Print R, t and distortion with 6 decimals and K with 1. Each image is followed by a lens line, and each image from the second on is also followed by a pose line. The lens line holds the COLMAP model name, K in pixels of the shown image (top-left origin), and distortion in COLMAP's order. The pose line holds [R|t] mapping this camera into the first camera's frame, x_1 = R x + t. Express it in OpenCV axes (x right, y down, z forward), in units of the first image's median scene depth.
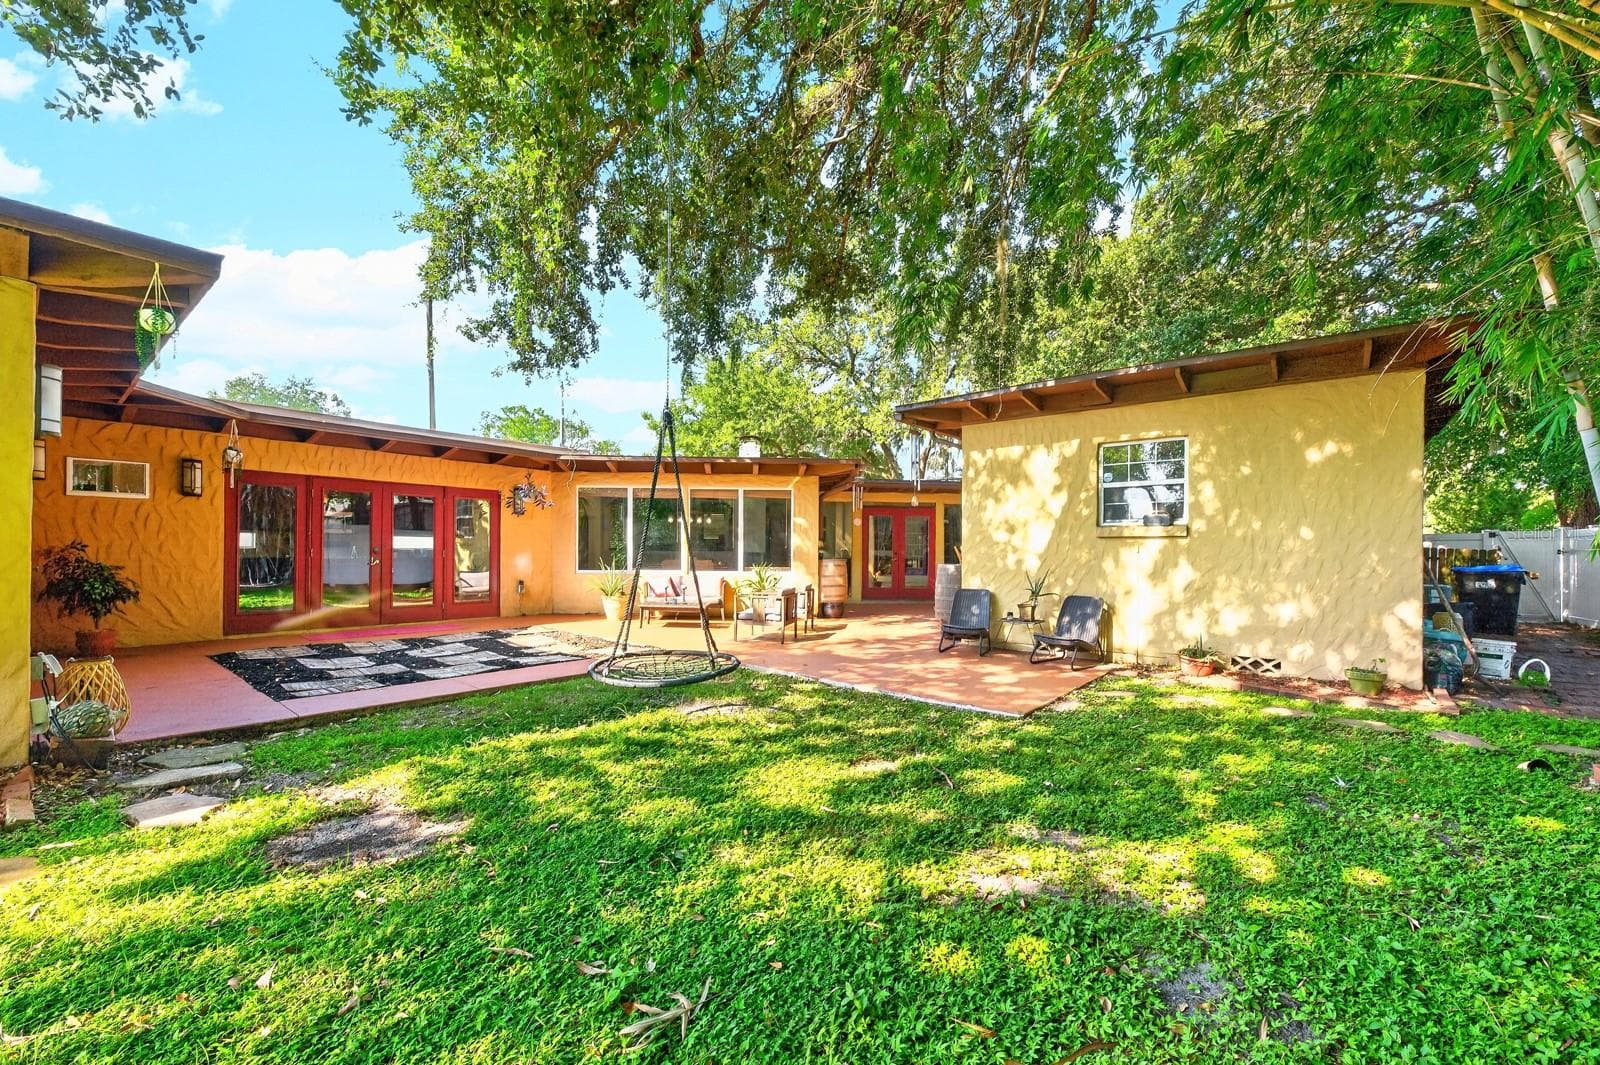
lens RADIAL K [[635.0, 0, 798.0], [0, 635.0, 554.4], [0, 0, 1]] dist [0.000997, -0.000302]
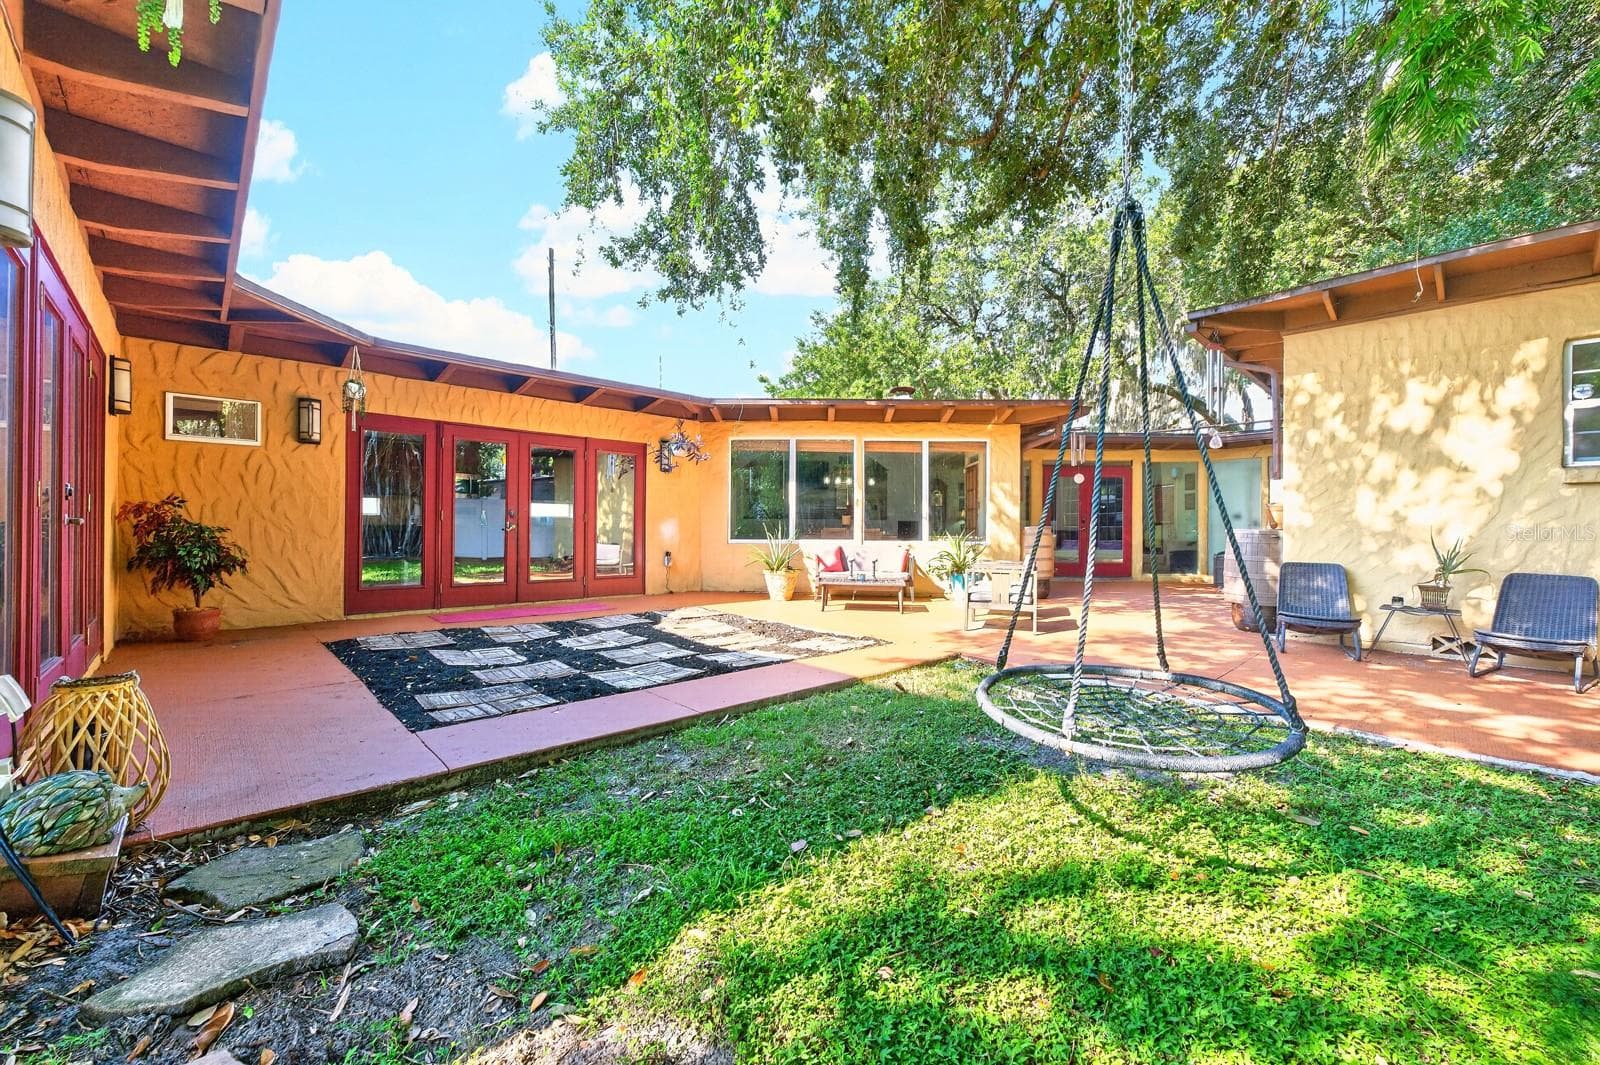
lens RADIAL K [[634.4, 0, 799.4], [0, 634.4, 527.8], [0, 0, 1]] dist [-0.001799, 0.000336]
pose [[0.992696, -0.001350, -0.120639, -0.204804], [0.000601, 0.999980, -0.006248, 0.018911], [0.120645, 0.006130, 0.992677, 0.237938]]
